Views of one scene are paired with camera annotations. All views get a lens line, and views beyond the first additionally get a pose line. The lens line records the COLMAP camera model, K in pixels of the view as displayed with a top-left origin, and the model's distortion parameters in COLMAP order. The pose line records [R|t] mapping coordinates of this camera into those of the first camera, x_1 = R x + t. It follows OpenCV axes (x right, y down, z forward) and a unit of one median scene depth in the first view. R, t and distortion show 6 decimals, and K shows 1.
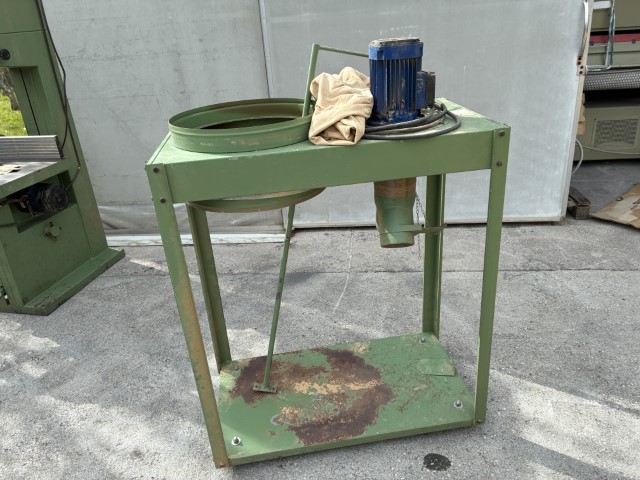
lens RADIAL K [[481.3, 0, 322.2], [0, 481.3, 240.8], [0, 0, 1]] dist [0.075913, -0.105218]
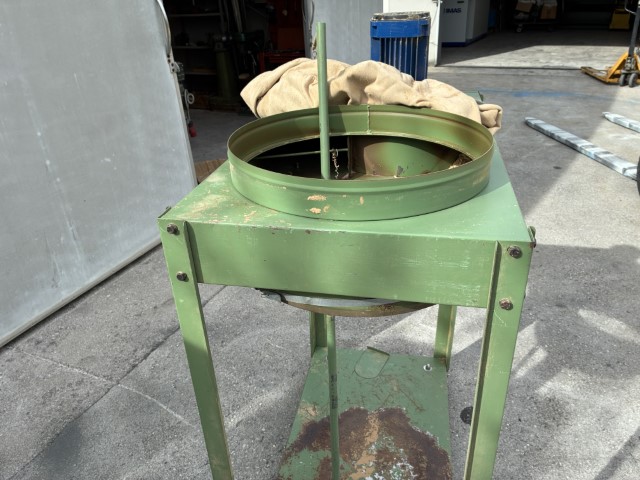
lens RADIAL K [[492.4, 0, 323.3], [0, 492.4, 241.4], [0, 0, 1]] dist [0.009492, -0.000454]
pose [[0.313060, -0.382885, 0.869133, -0.377571], [0.410428, 0.879811, 0.239753, -0.155221], [-0.856471, 0.281660, 0.432580, 0.406914]]
